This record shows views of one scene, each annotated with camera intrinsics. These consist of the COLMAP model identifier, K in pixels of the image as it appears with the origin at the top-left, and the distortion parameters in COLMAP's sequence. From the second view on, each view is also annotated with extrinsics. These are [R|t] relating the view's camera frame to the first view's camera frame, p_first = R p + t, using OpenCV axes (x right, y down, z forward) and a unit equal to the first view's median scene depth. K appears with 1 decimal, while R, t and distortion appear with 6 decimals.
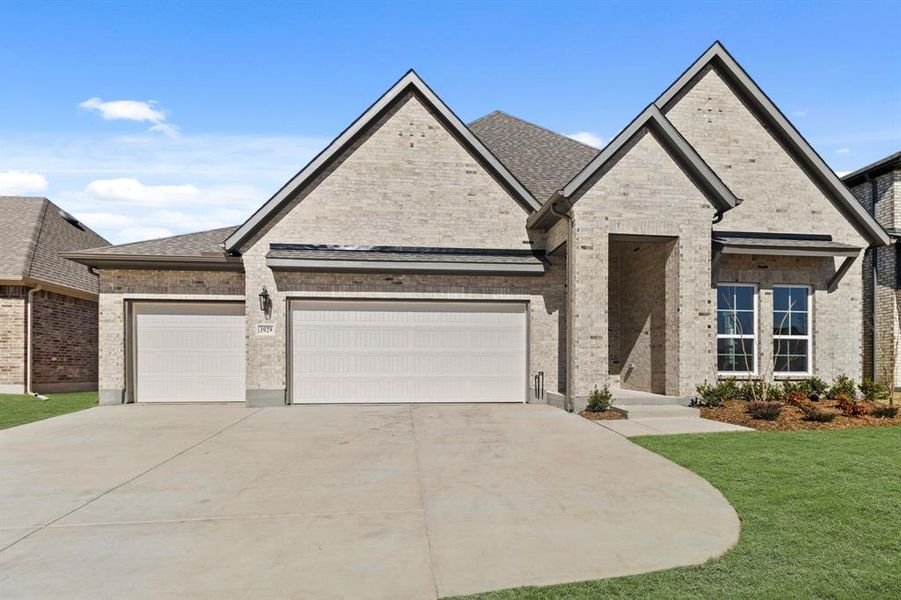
lens RADIAL K [[426.1, 0, 453.2], [0, 426.1, 363.5], [0, 0, 1]] dist [-0.001777, 0.000330]
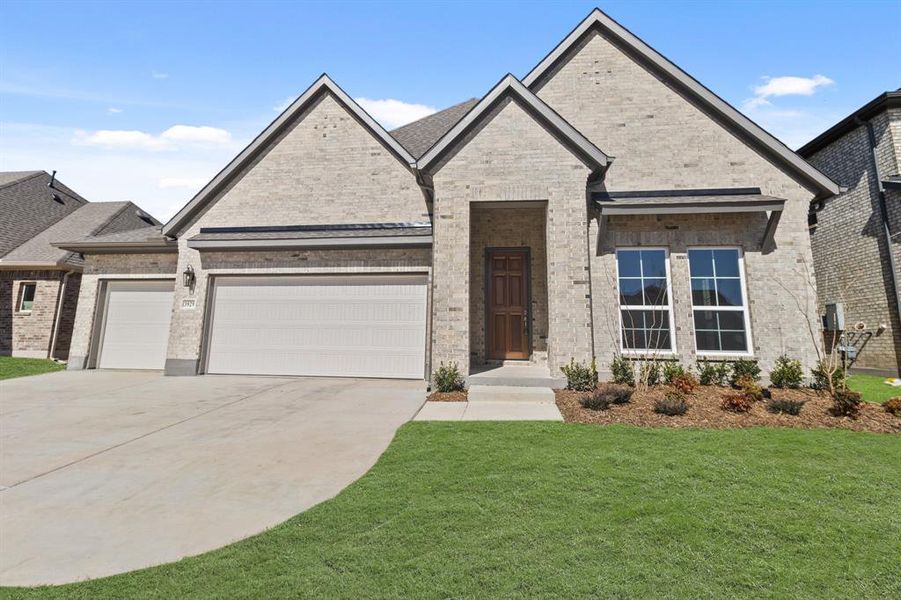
lens RADIAL K [[415.5, 0, 448.8], [0, 415.5, 267.0], [0, 0, 1]] dist [-0.000479, 0.000265]
pose [[0.976229, -0.026348, -0.215132, 0.454580], [-0.010258, 0.985854, -0.167290, -0.000146], [0.216497, 0.165521, 0.962150, 0.092740]]
